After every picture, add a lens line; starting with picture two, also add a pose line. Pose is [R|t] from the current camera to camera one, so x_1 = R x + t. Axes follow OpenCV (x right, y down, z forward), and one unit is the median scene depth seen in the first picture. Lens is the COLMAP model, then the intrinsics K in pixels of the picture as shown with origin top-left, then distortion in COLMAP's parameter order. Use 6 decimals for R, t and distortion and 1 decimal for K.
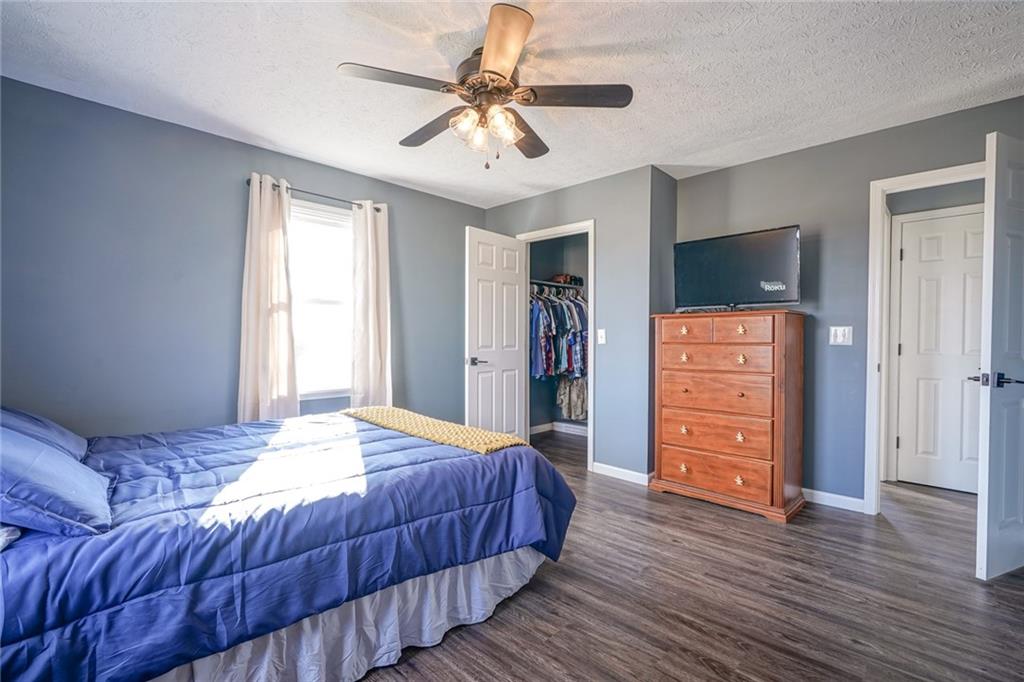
lens RADIAL K [[464.3, 0, 508.6], [0, 464.3, 343.9], [0, 0, 1]] dist [-0.003055, 0.000384]
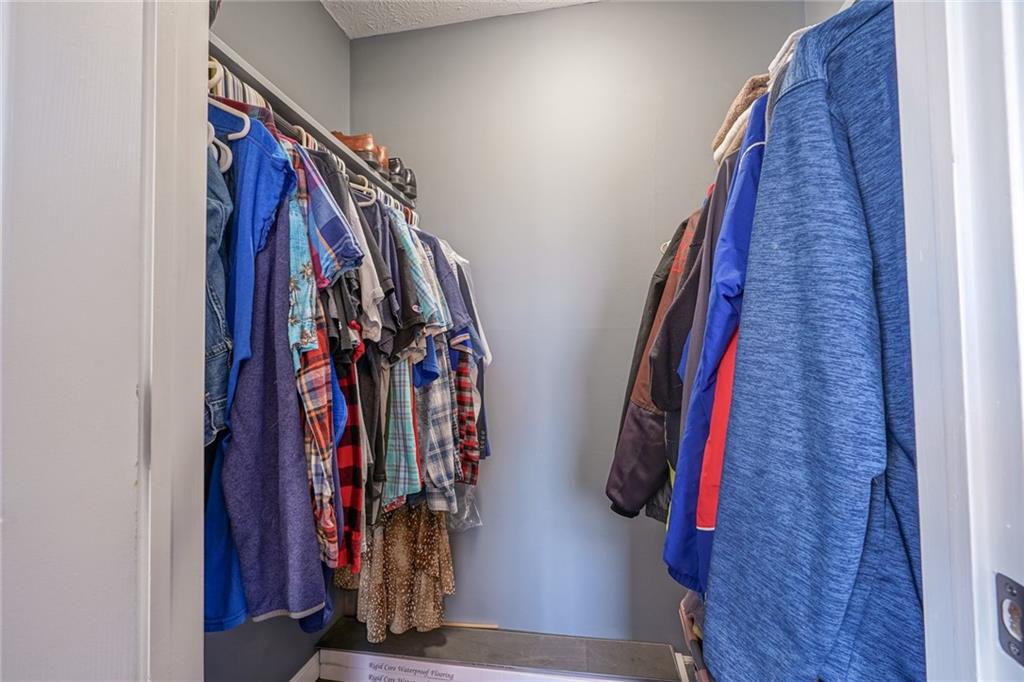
lens RADIAL K [[464.3, 0, 508.6], [0, 464.3, 343.9], [0, 0, 1]] dist [-0.003055, 0.000384]
pose [[0.845249, 0.003366, 0.534362, 0.053231], [0.022431, 0.998875, -0.041774, -0.011642], [-0.533902, 0.047295, 0.844223, 0.955887]]
